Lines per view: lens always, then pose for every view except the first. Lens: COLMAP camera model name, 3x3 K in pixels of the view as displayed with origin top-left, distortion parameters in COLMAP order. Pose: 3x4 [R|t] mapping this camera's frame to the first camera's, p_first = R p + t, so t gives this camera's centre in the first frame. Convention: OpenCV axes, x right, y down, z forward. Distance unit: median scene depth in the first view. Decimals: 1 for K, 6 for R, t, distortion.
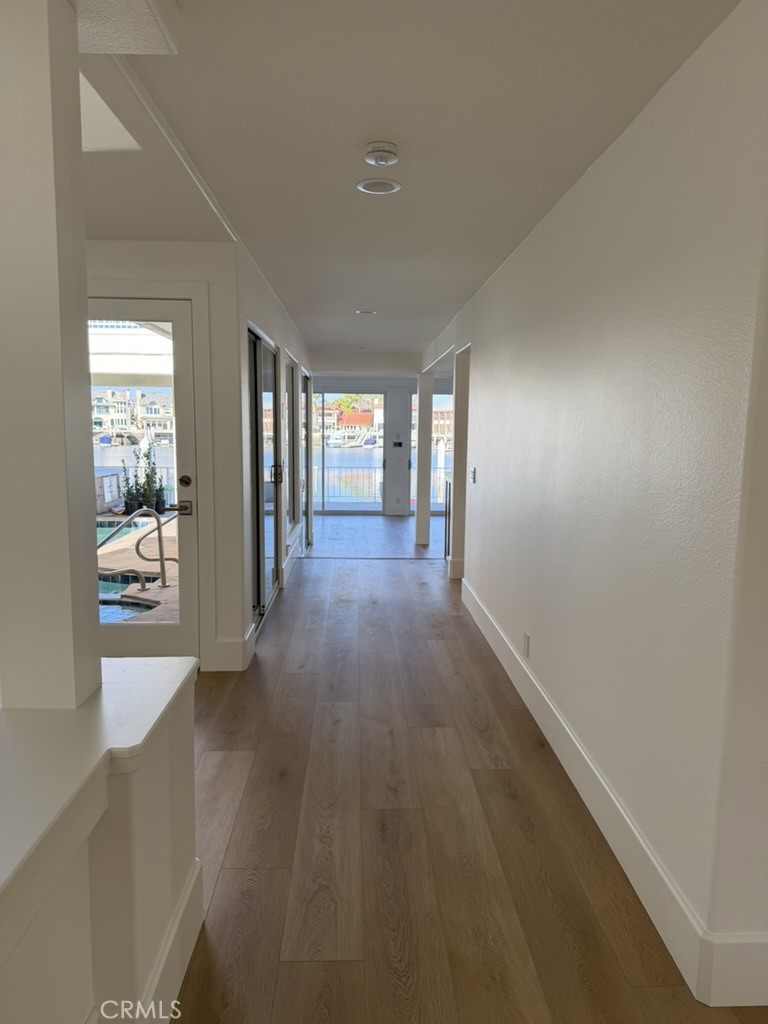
lens RADIAL K [[721.1, 0, 384.0], [0, 721.1, 512.0], [0, 0, 1]] dist [0.078016, -0.001546]
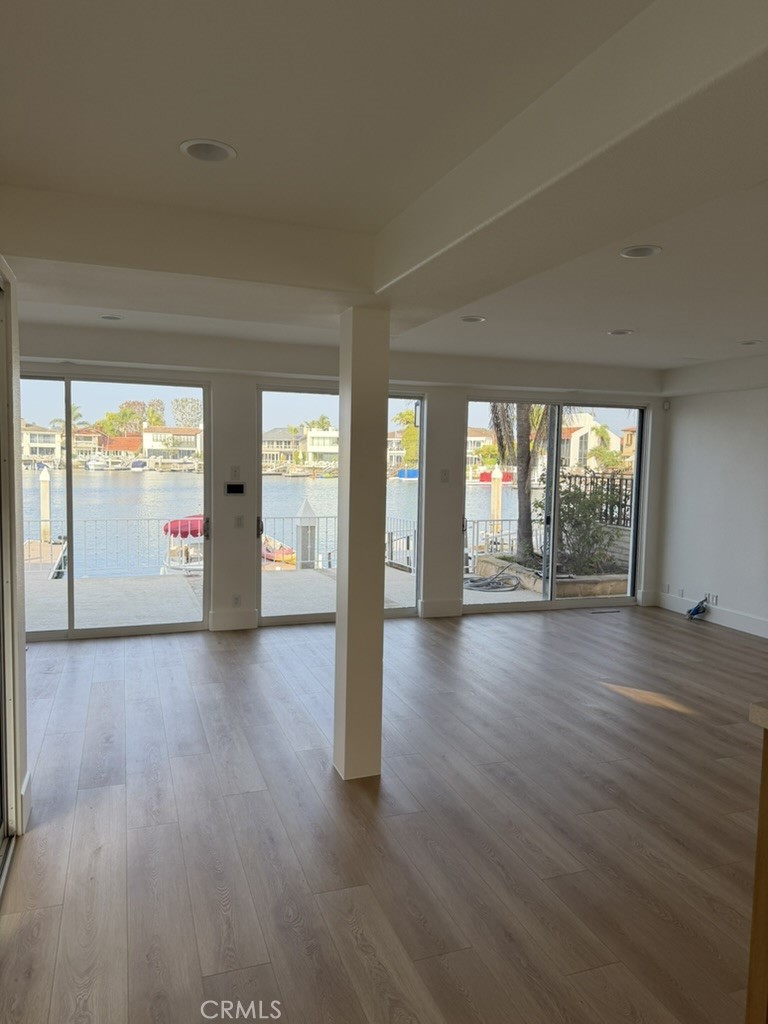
lens RADIAL K [[721.1, 0, 384.0], [0, 721.1, 512.0], [0, 0, 1]] dist [0.078016, -0.001546]
pose [[0.953124, -0.015474, 0.302183, -0.033065], [0.026843, 0.999078, -0.033506, -0.056947], [-0.301386, 0.040047, 0.952661, 0.484162]]
